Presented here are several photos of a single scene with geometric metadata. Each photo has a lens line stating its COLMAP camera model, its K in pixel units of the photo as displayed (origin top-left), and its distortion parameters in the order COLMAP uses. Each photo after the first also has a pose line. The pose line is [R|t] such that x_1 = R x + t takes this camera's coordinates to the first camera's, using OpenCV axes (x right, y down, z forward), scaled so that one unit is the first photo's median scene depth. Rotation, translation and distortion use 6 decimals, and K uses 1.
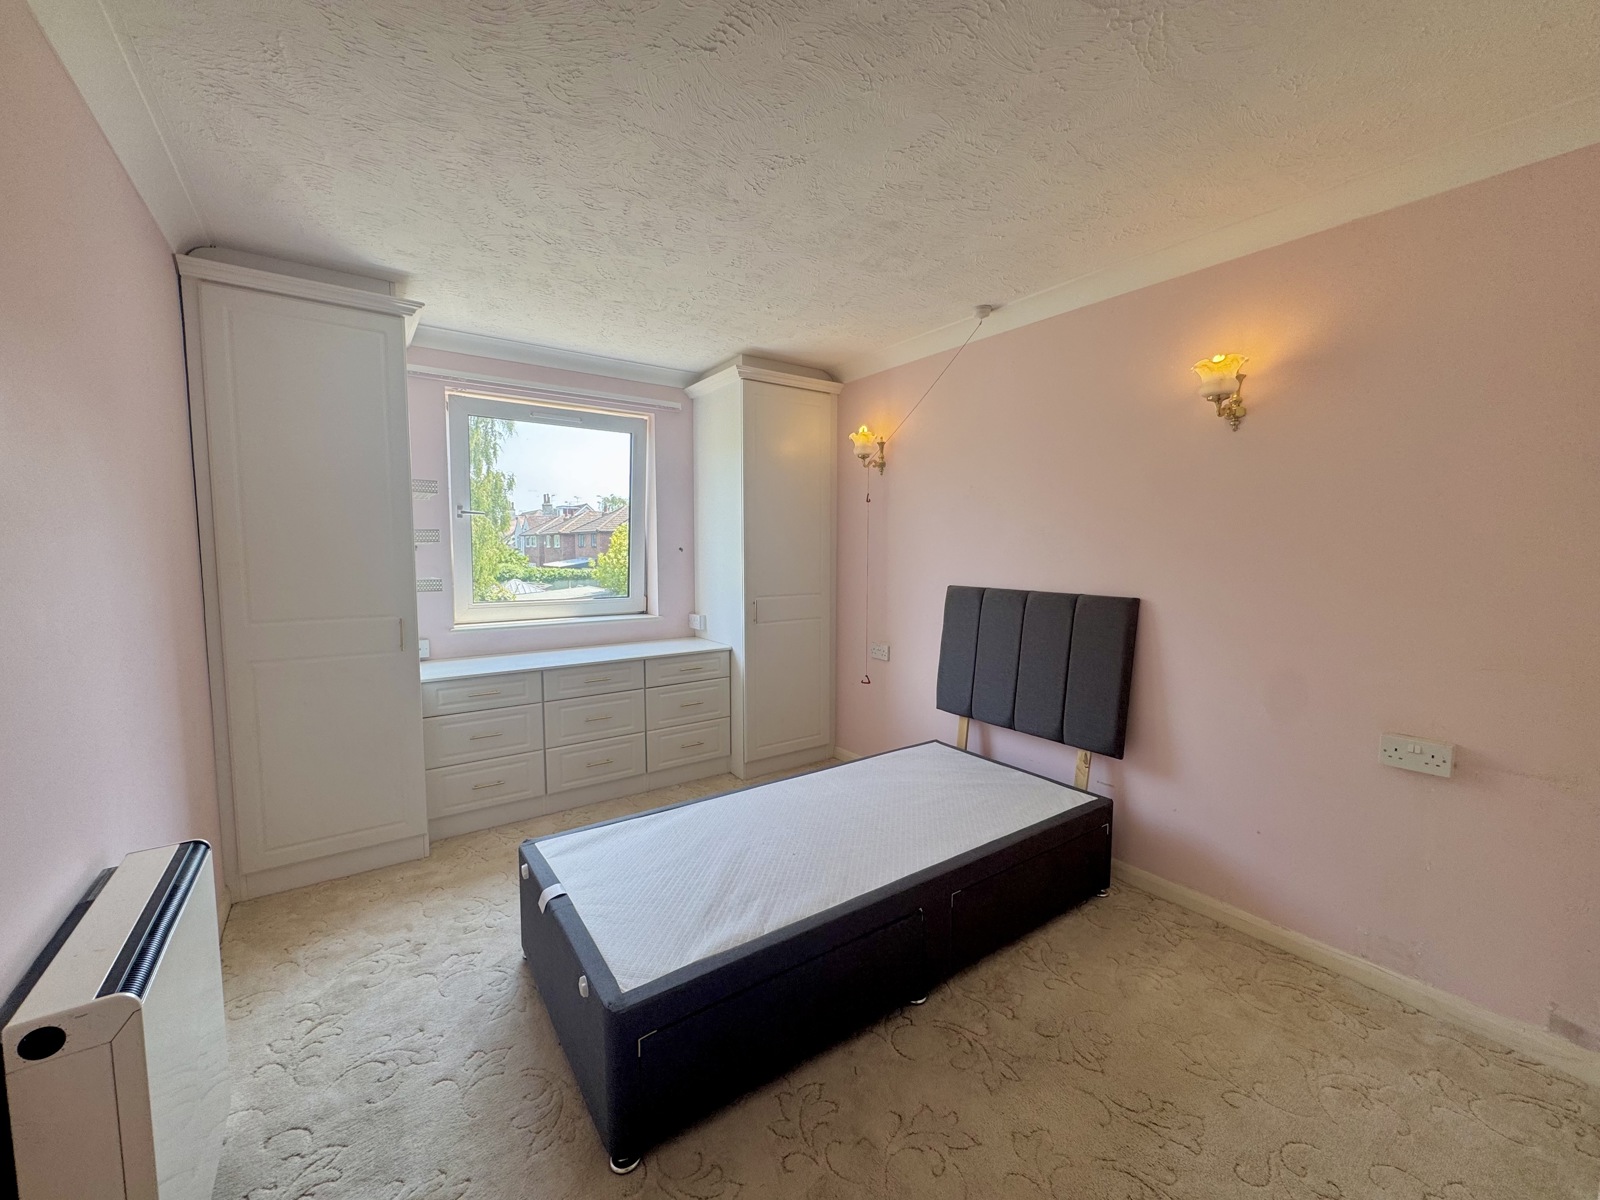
lens RADIAL K [[638.1, 0, 800.0], [0, 638.1, 600.0], [0, 0, 1]] dist [-0.000240, 0.000087]
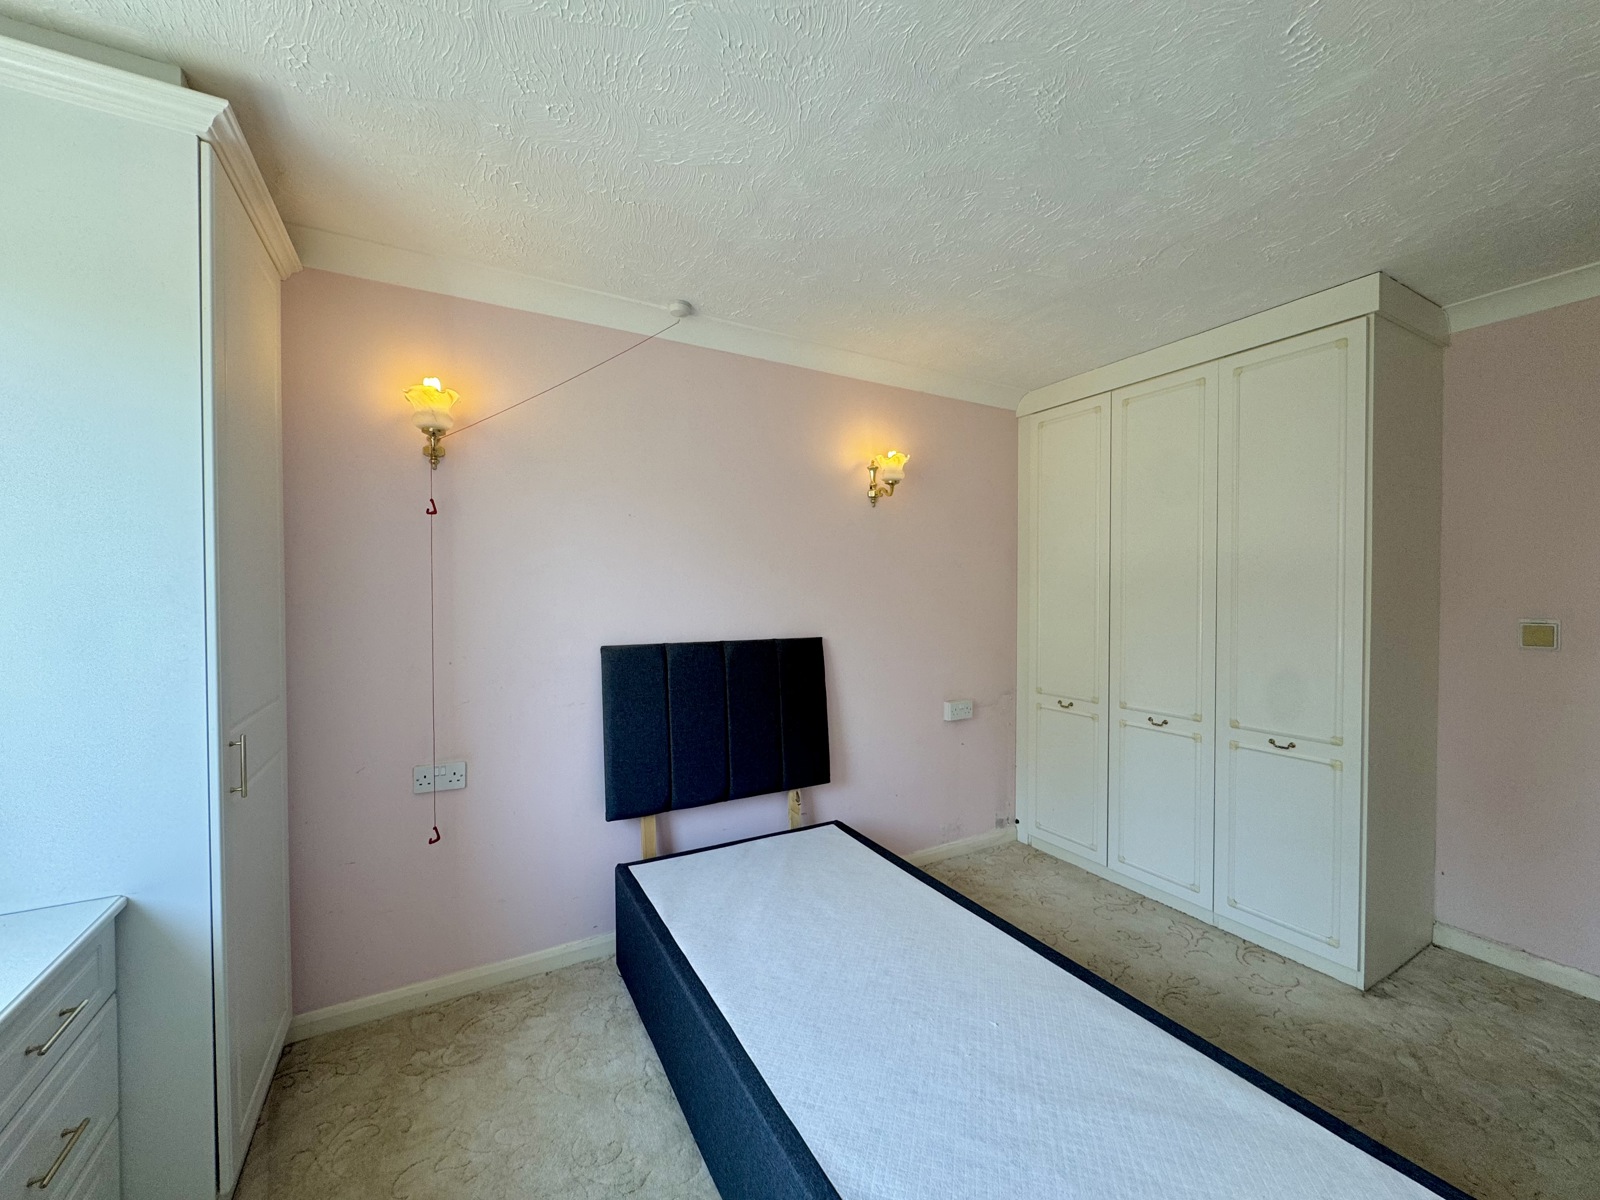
lens RADIAL K [[638.1, 0, 800.0], [0, 638.1, 600.0], [0, 0, 1]] dist [-0.000240, 0.000087]
pose [[0.095279, -0.022375, 0.995199, -0.571182], [0.079499, 0.996725, 0.014798, -0.084513], [-0.992271, 0.077707, 0.096746, 0.864245]]
